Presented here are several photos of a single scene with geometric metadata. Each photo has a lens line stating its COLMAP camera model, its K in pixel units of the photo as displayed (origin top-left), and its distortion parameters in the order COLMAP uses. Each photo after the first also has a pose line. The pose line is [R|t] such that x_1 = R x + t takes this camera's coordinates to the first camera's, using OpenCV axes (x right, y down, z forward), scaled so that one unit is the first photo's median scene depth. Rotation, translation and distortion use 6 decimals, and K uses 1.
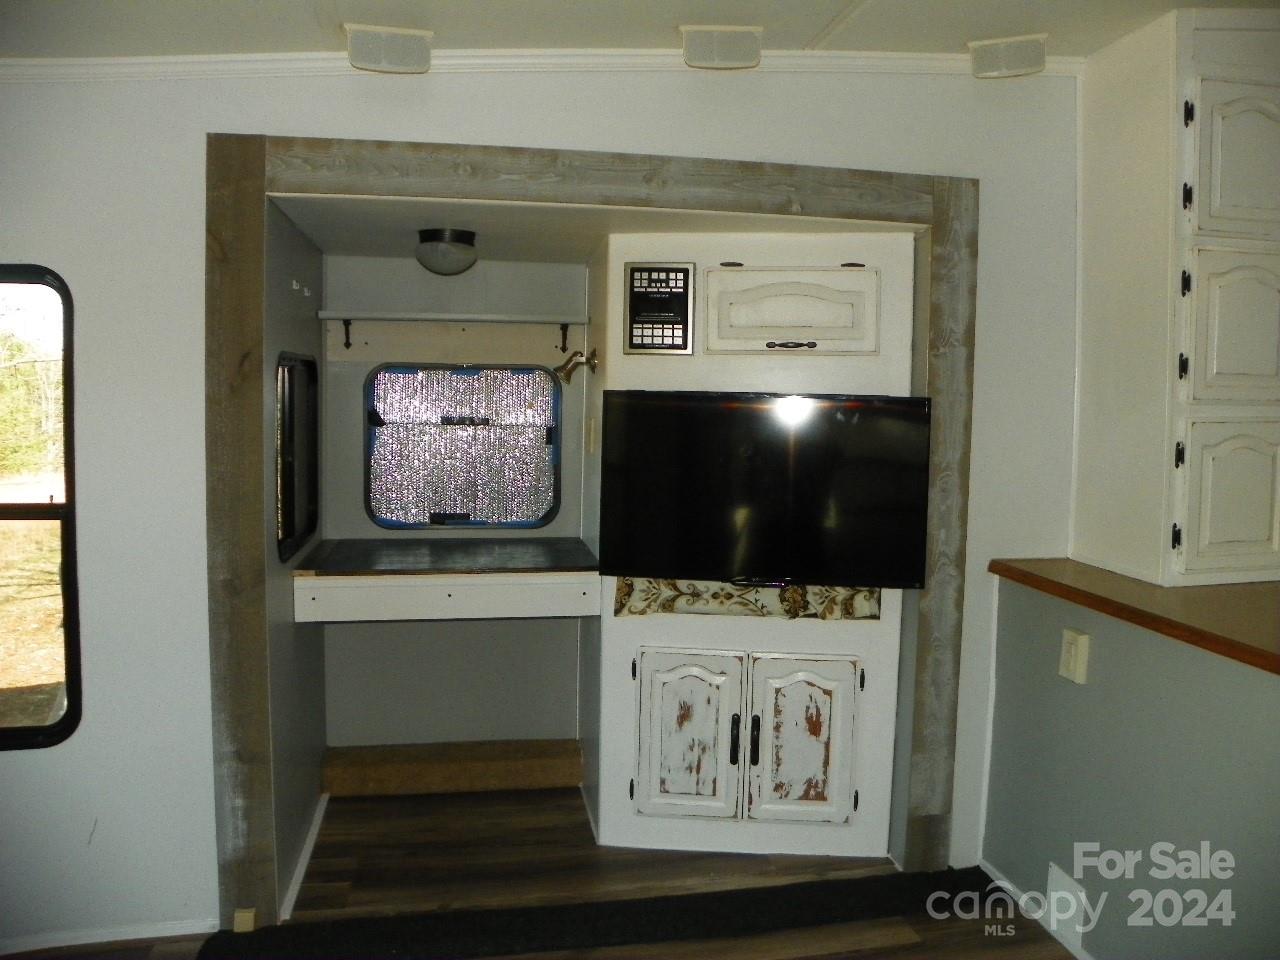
lens RADIAL K [[960.4, 0, 668.8], [0, 960.4, 439.0], [0, 0, 1]] dist [-0.157947, 0.098402]
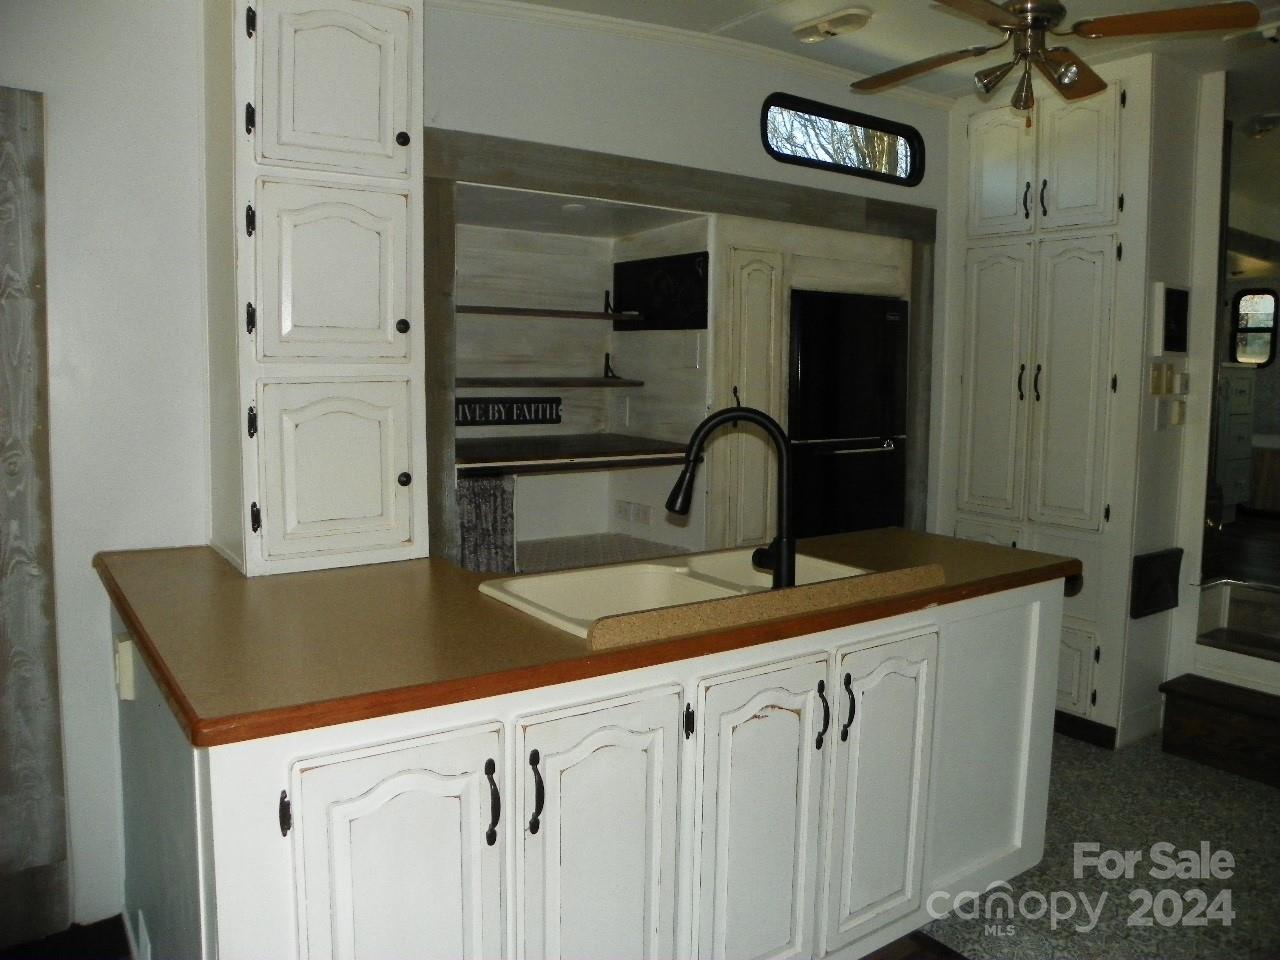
lens RADIAL K [[960.4, 0, 668.8], [0, 960.4, 439.0], [0, 0, 1]] dist [-0.157947, 0.098402]
pose [[0.911538, -0.034504, 0.409765, 0.491407], [0.022978, 0.999190, 0.033023, 0.011625], [-0.410573, -0.020686, 0.911593, 0.048420]]
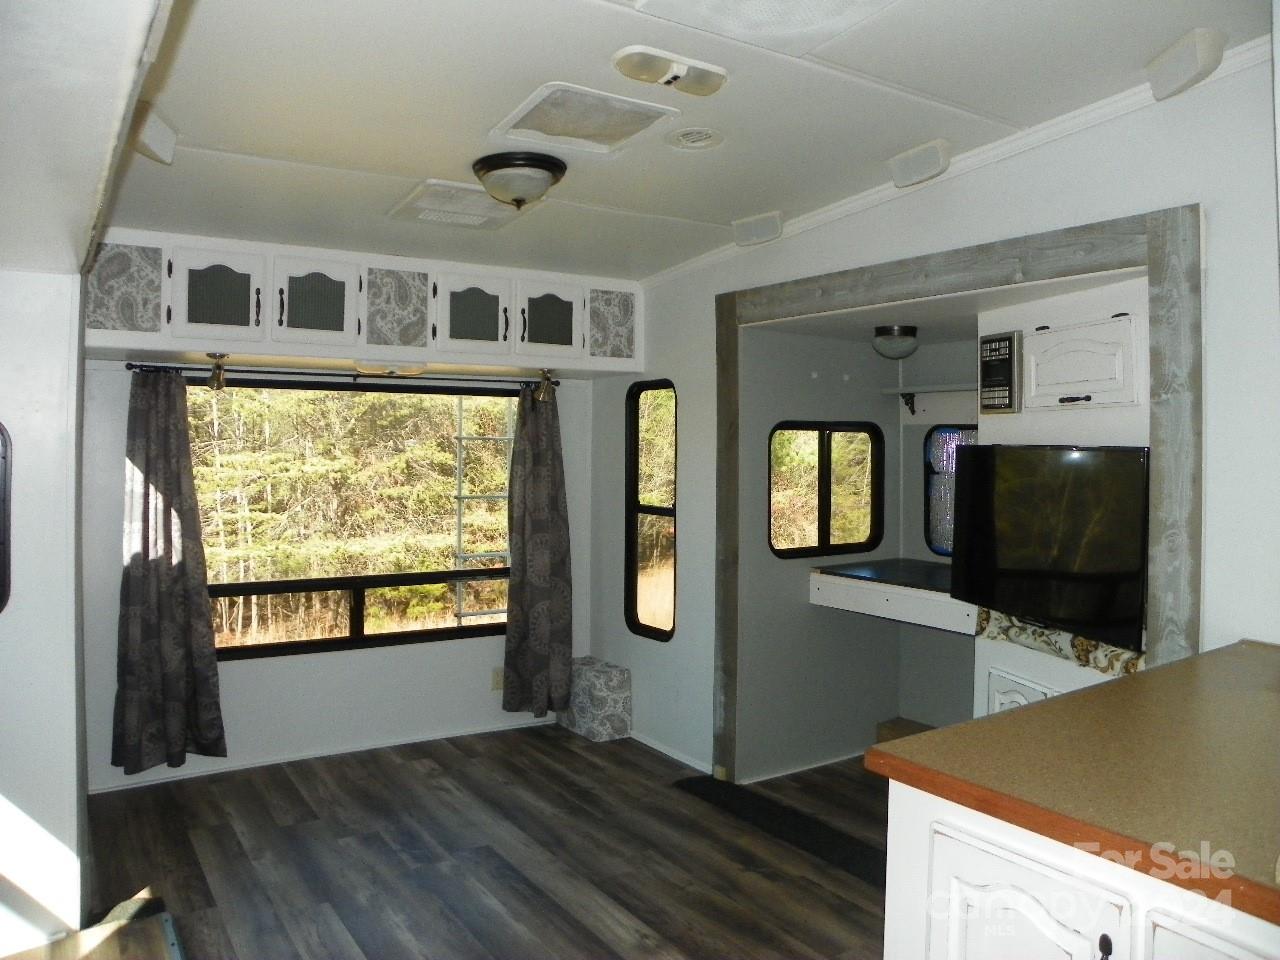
lens RADIAL K [[960.4, 0, 668.8], [0, 960.4, 439.0], [0, 0, 1]] dist [-0.157947, 0.098402]
pose [[0.390134, -0.014583, -0.920643, 0.925651], [-0.045249, 0.998363, -0.034989, 0.000562], [0.919646, 0.055309, 0.388835, 0.205543]]
